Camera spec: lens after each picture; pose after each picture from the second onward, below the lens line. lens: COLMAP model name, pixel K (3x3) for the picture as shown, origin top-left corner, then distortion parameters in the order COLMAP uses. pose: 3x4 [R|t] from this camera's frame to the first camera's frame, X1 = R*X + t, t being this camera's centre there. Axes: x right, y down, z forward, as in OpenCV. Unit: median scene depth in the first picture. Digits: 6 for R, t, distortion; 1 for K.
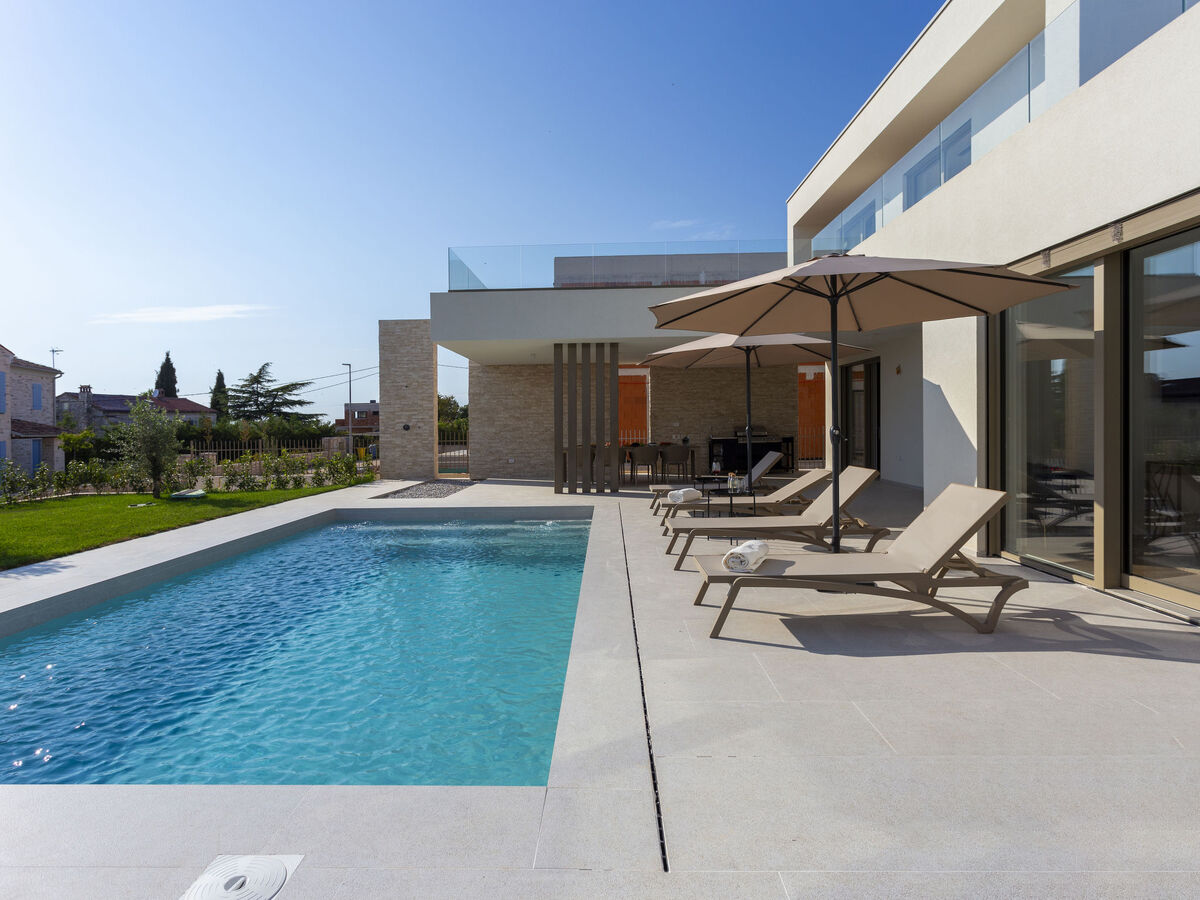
lens RADIAL K [[625.0, 0, 595.9], [0, 625.0, 427.9], [0, 0, 1]] dist [0.000783, 0.000687]
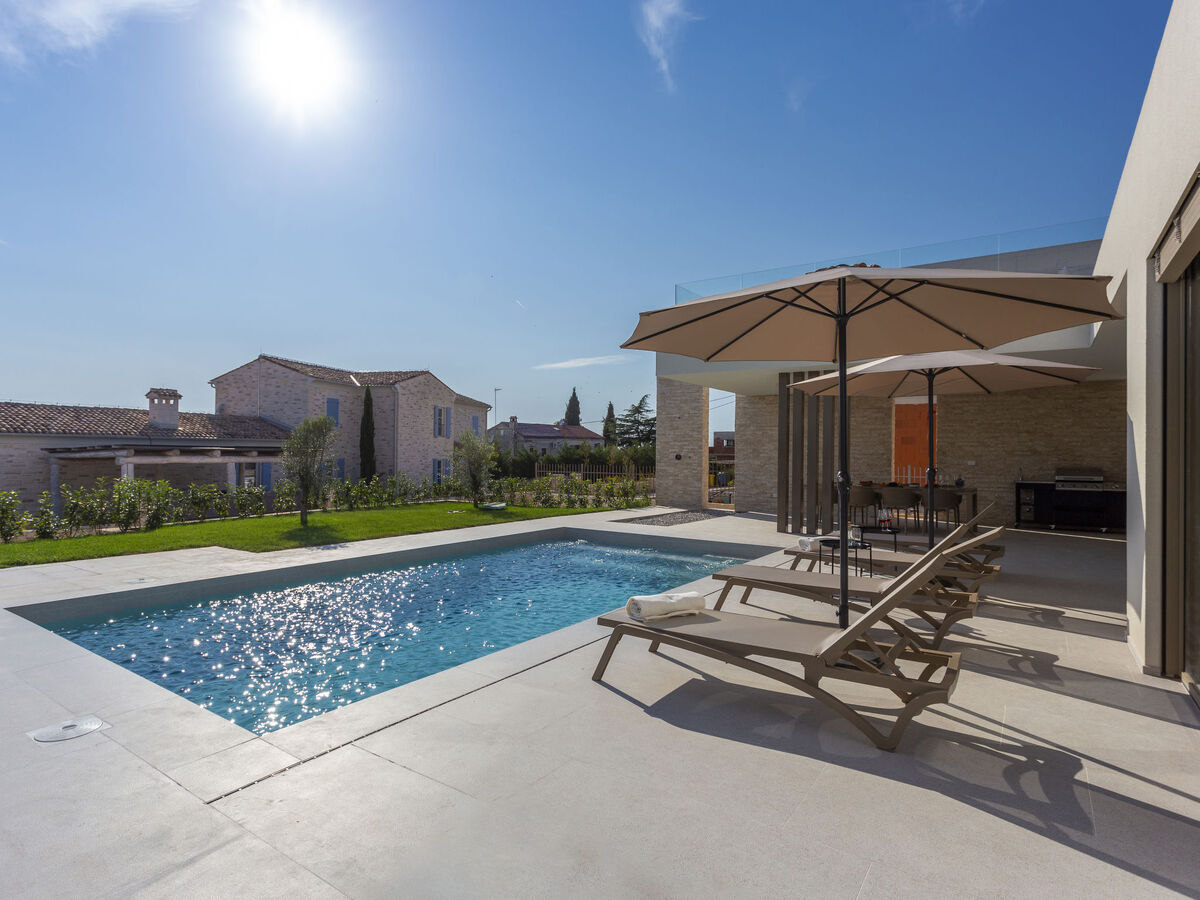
lens RADIAL K [[641.4, 0, 600.0], [0, 641.4, 450.0], [0, 0, 1]] dist [0.002799, 0.001513]
pose [[0.840177, 0.022687, -0.541837, 0.165103], [-0.028771, 0.999582, -0.002760, -0.005647], [0.541548, 0.017908, 0.840479, 0.030992]]
